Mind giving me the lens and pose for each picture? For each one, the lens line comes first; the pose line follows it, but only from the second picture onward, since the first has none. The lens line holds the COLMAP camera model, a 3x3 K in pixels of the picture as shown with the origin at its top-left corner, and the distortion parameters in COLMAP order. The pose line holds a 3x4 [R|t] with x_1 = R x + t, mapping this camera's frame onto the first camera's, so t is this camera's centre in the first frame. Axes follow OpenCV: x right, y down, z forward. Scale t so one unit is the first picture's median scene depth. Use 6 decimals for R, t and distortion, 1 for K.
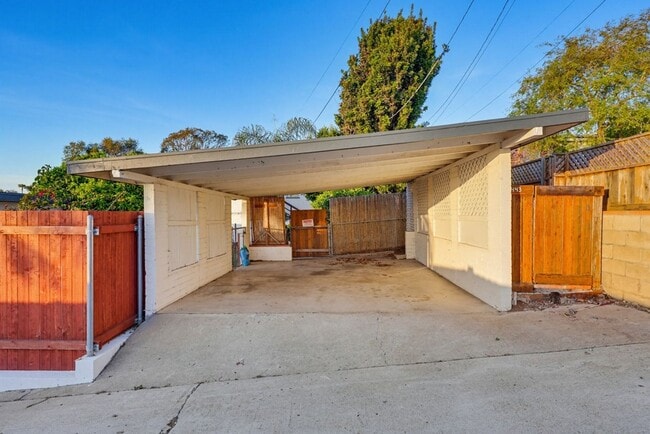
lens RADIAL K [[329.9, 0, 325.6], [0, 329.9, 218.3], [0, 0, 1]] dist [0.005388, 0.000381]
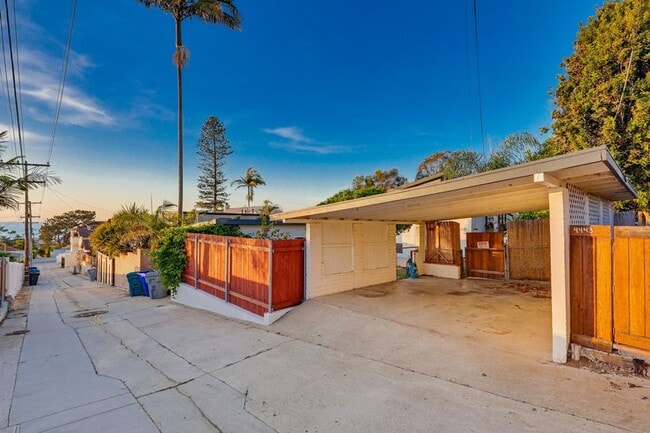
lens RADIAL K [[295.9, 0, 324.7], [0, 295.9, 219.9], [0, 0, 1]] dist [0.001366, 0.000392]
pose [[0.711823, -0.011690, -0.702262, 0.493733], [-0.012376, 0.999497, -0.029183, -0.063263], [0.702250, 0.029464, 0.711320, -0.041792]]
